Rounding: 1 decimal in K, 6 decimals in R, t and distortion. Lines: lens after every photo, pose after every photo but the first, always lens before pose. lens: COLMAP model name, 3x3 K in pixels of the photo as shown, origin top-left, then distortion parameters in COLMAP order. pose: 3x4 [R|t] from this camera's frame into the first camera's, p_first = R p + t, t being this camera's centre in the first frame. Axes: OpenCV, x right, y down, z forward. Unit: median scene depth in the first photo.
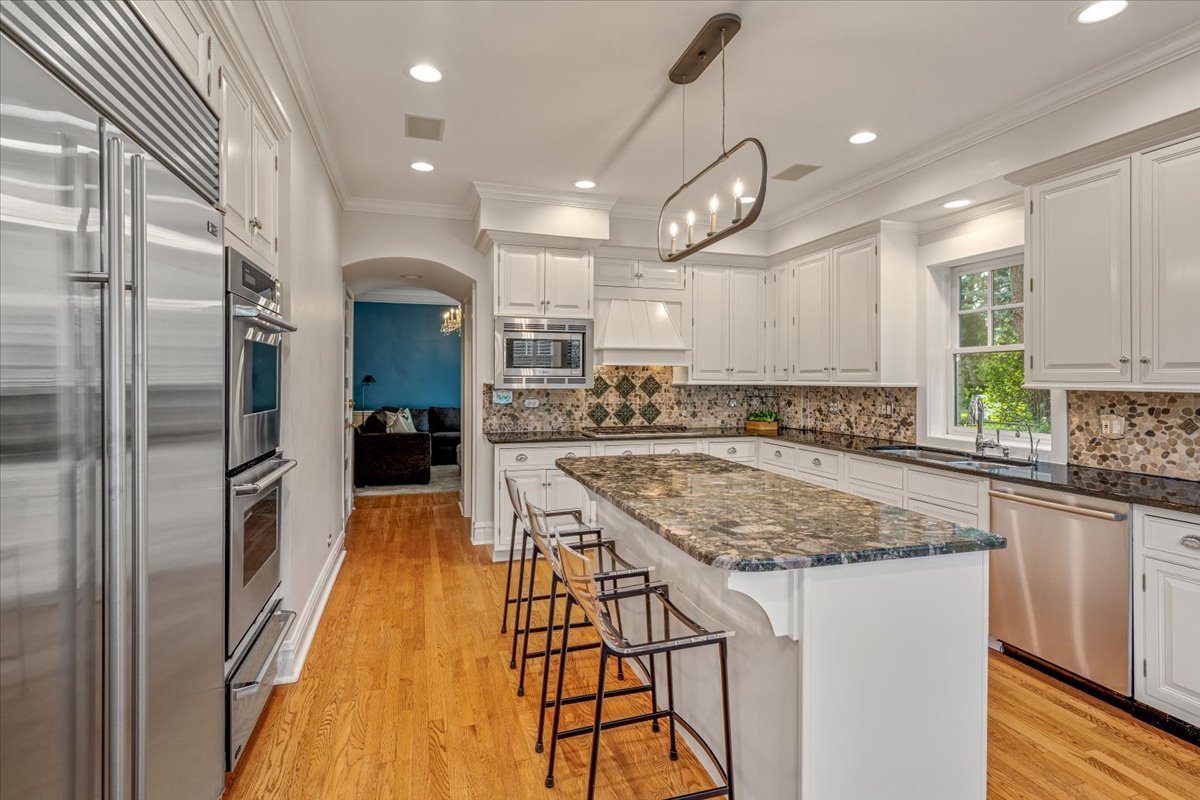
lens RADIAL K [[527.7, 0, 601.9], [0, 527.7, 376.5], [0, 0, 1]] dist [-0.002497, -0.000495]
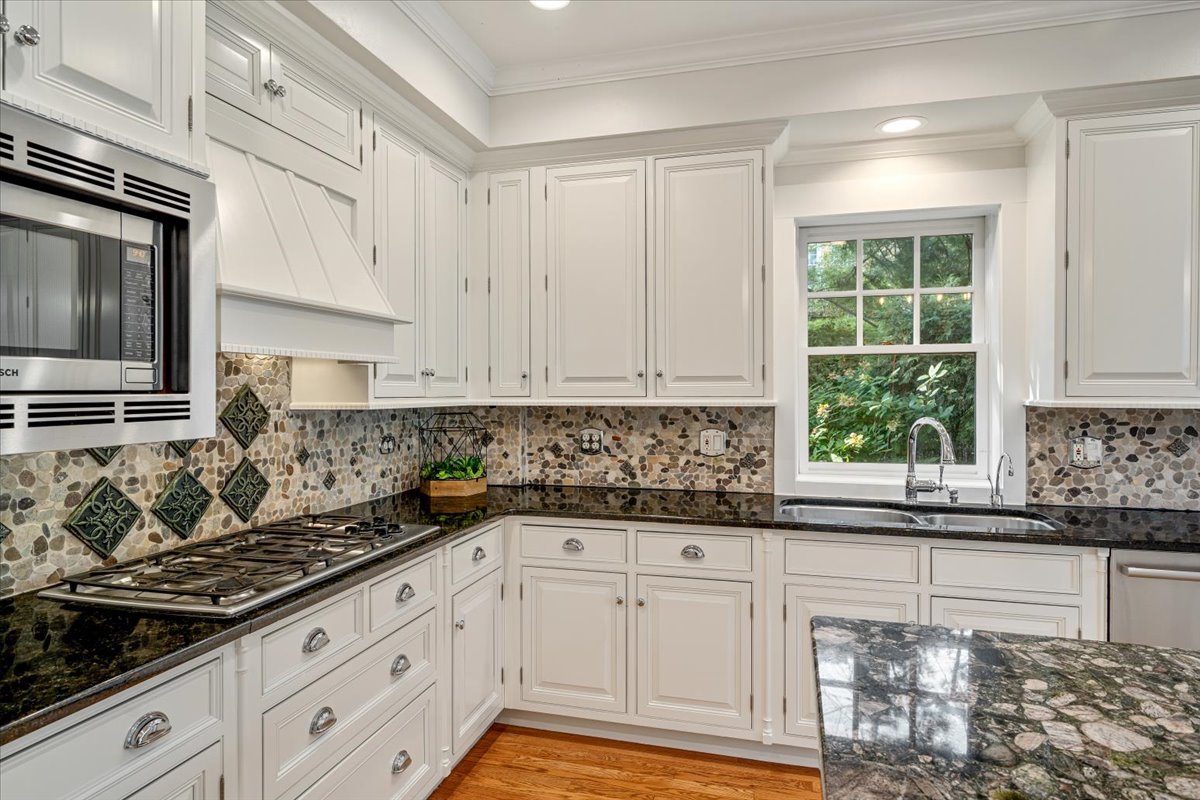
lens RADIAL K [[696.6, 0, 598.5], [0, 696.6, 394.0], [0, 0, 1]] dist [0.007511, -0.000199]
pose [[0.561393, -0.010114, 0.827487, -0.200713], [-0.000016, 0.999925, 0.012232, -0.003656], [-0.827549, -0.006881, 0.561351, 0.636975]]
